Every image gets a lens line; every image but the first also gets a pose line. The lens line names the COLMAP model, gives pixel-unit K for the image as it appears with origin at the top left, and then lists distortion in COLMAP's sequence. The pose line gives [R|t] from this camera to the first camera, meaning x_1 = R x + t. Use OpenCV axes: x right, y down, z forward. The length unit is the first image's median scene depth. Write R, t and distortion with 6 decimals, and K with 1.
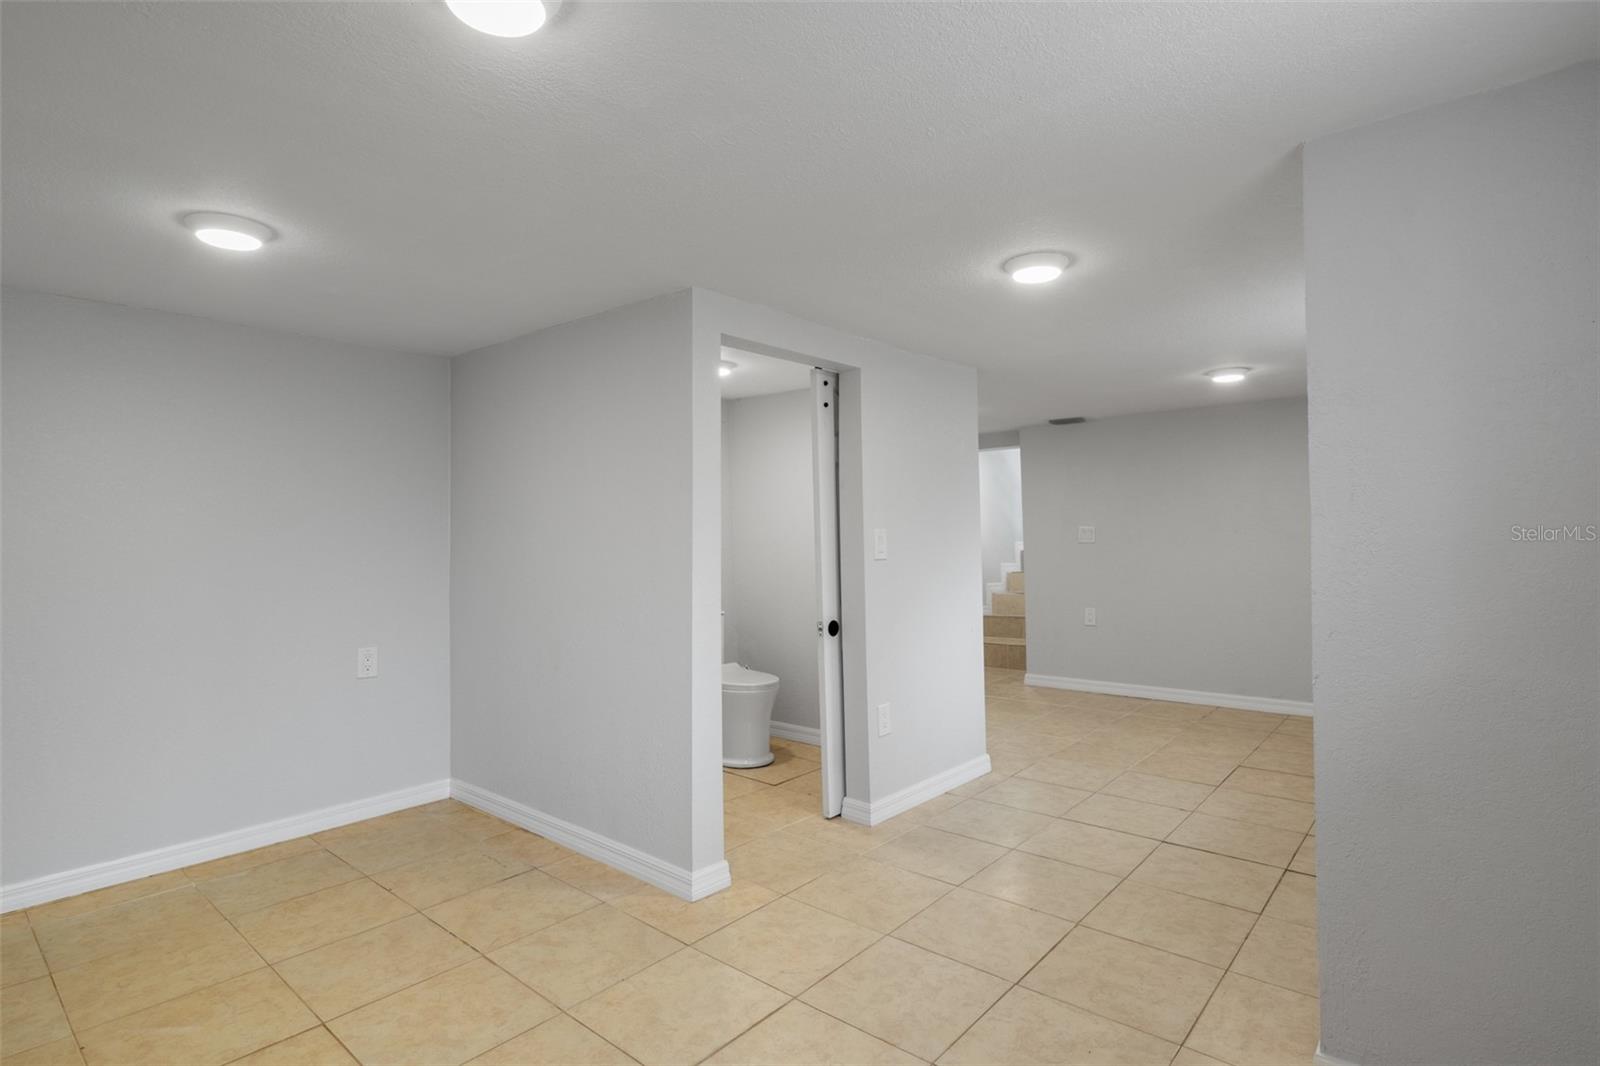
lens RADIAL K [[792.8, 0, 808.2], [0, 792.8, 529.6], [0, 0, 1]] dist [-0.008916, -0.000413]
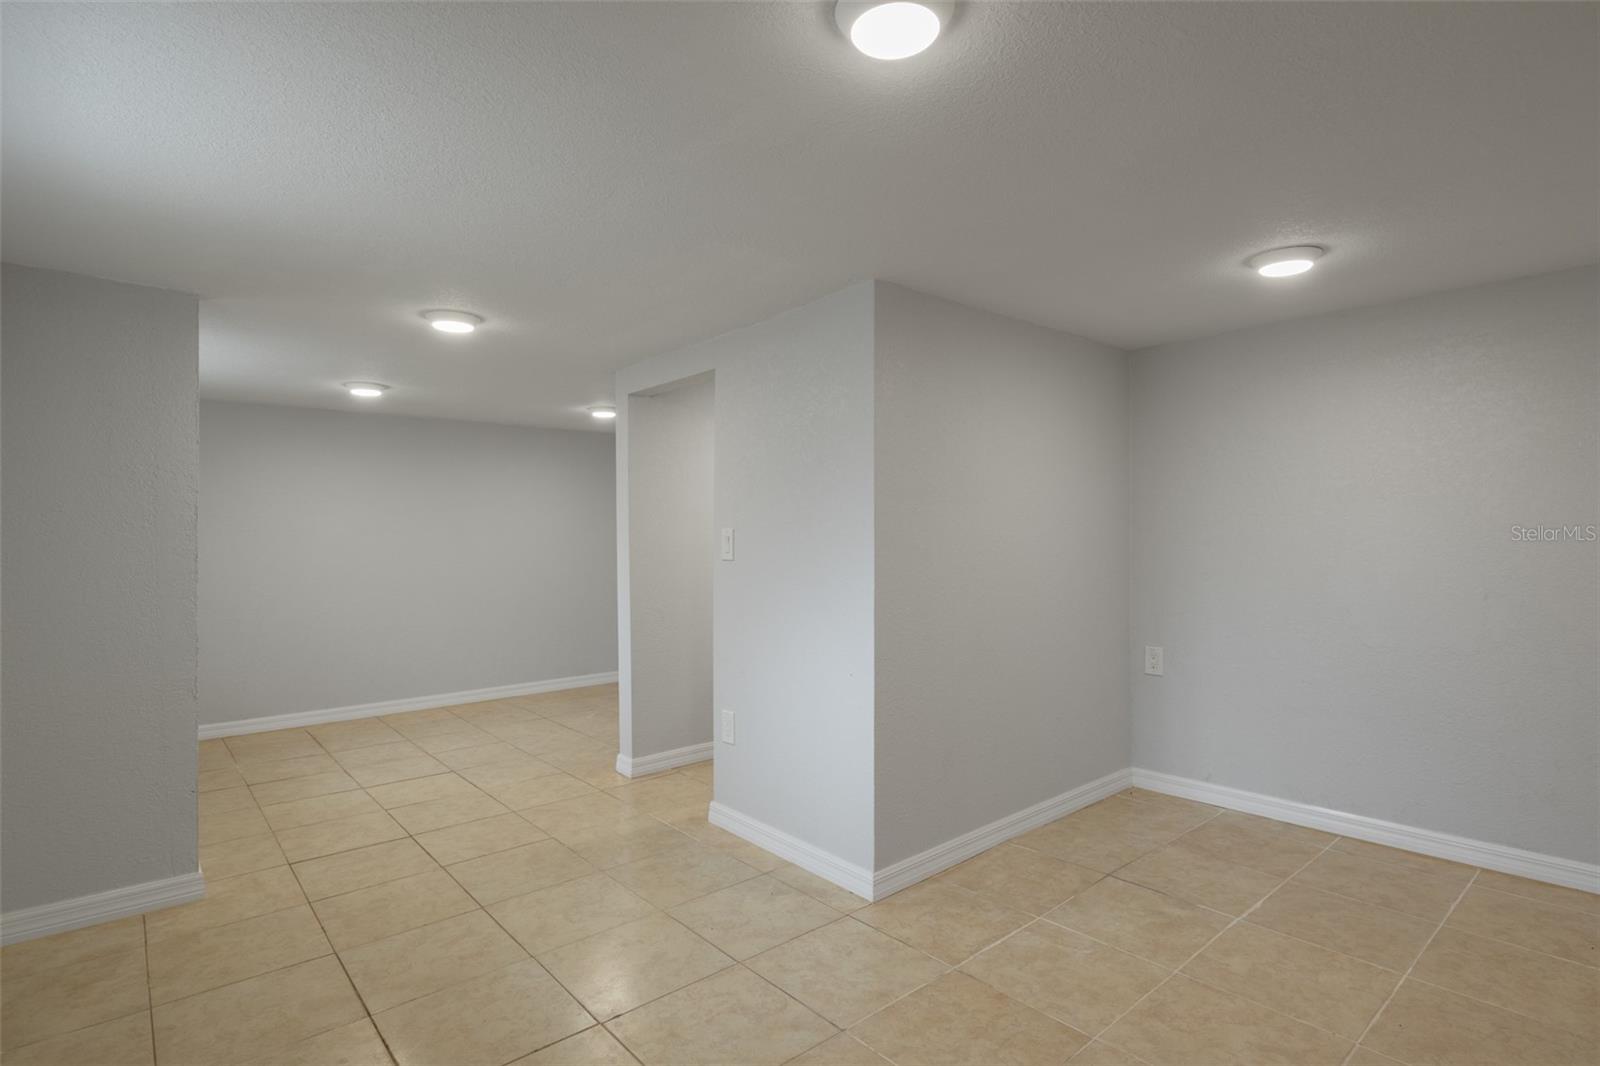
lens RADIAL K [[792.8, 0, 808.2], [0, 792.8, 529.6], [0, 0, 1]] dist [-0.008916, -0.000413]
pose [[-0.145427, 0.002726, -0.989365, 1.287981], [0.020299, 0.999794, -0.000229, 0.004500], [0.989161, -0.020116, -0.145452, 1.552180]]
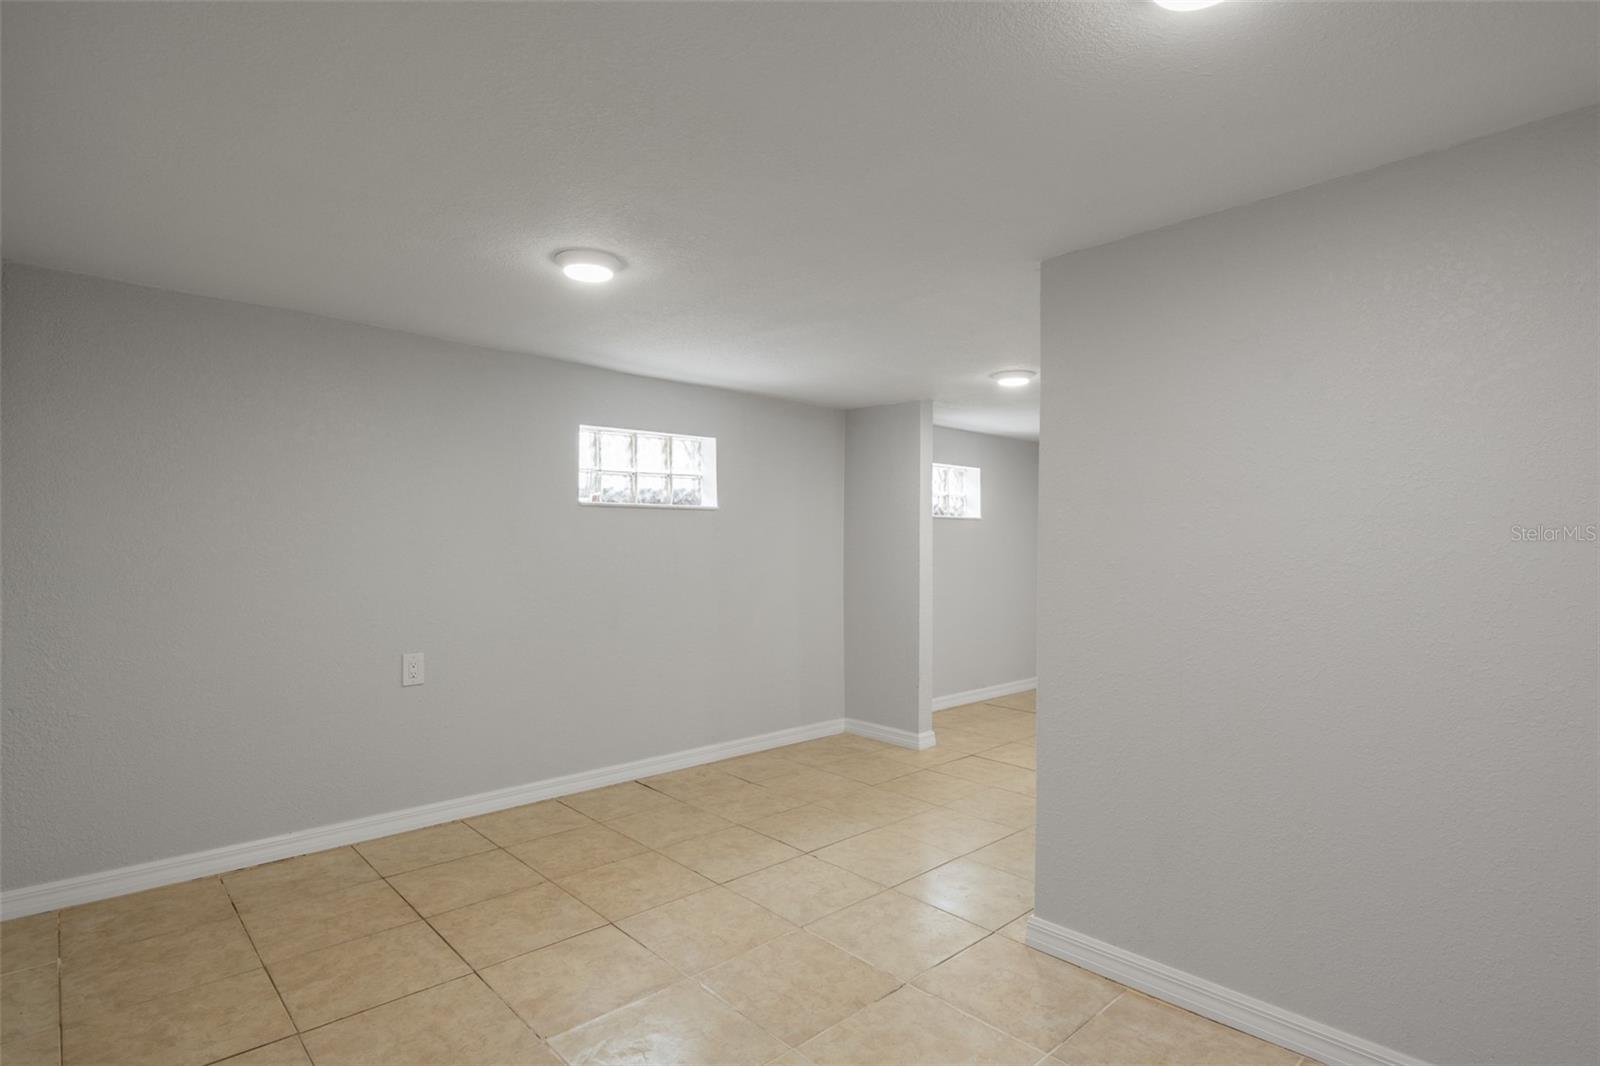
lens RADIAL K [[808.9, 0, 809.8], [0, 808.9, 522.2], [0, 0, 1]] dist [-0.001649, -0.000611]
pose [[-0.995175, -0.000008, 0.098114, 0.493342], [-0.002975, 0.999543, -0.030093, 0.017081], [-0.098069, -0.030240, -0.994720, 2.396323]]
